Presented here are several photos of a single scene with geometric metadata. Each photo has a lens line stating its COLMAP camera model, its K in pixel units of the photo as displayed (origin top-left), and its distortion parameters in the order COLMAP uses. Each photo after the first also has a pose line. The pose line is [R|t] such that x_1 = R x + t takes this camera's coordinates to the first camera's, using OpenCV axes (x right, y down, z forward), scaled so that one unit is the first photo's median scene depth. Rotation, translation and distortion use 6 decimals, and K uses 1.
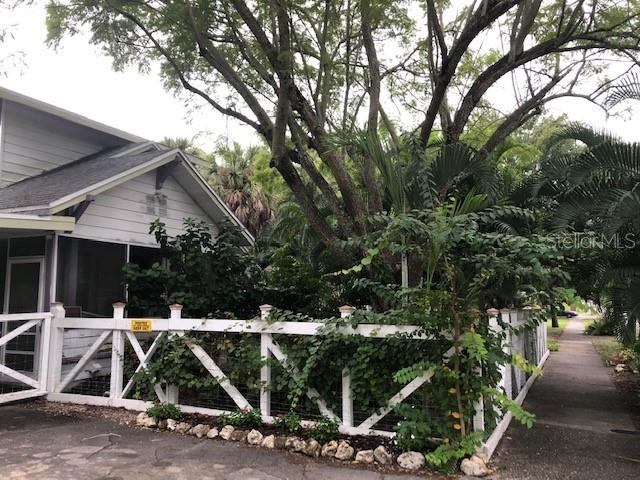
lens RADIAL K [[531.8, 0, 328.9], [0, 531.8, 240.4], [0, 0, 1]] dist [0.068862, -0.075288]
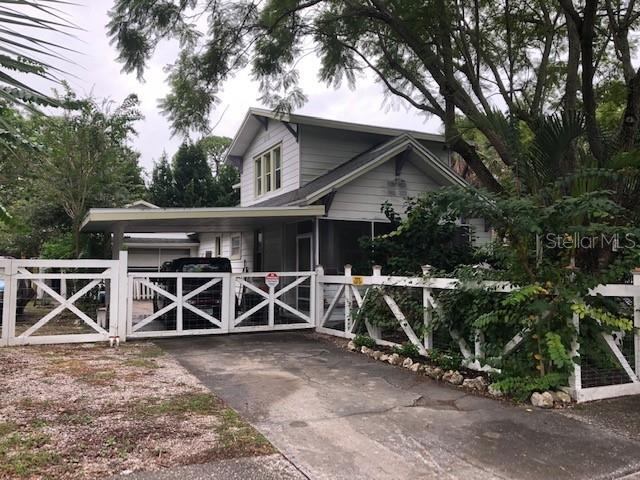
lens RADIAL K [[531.8, 0, 328.9], [0, 531.8, 240.4], [0, 0, 1]] dist [0.068862, -0.075288]
pose [[0.796688, -0.031211, -0.603585, 0.433053], [0.062740, 0.997541, 0.031230, 0.007751], [0.601126, -0.062749, 0.796687, -0.130279]]
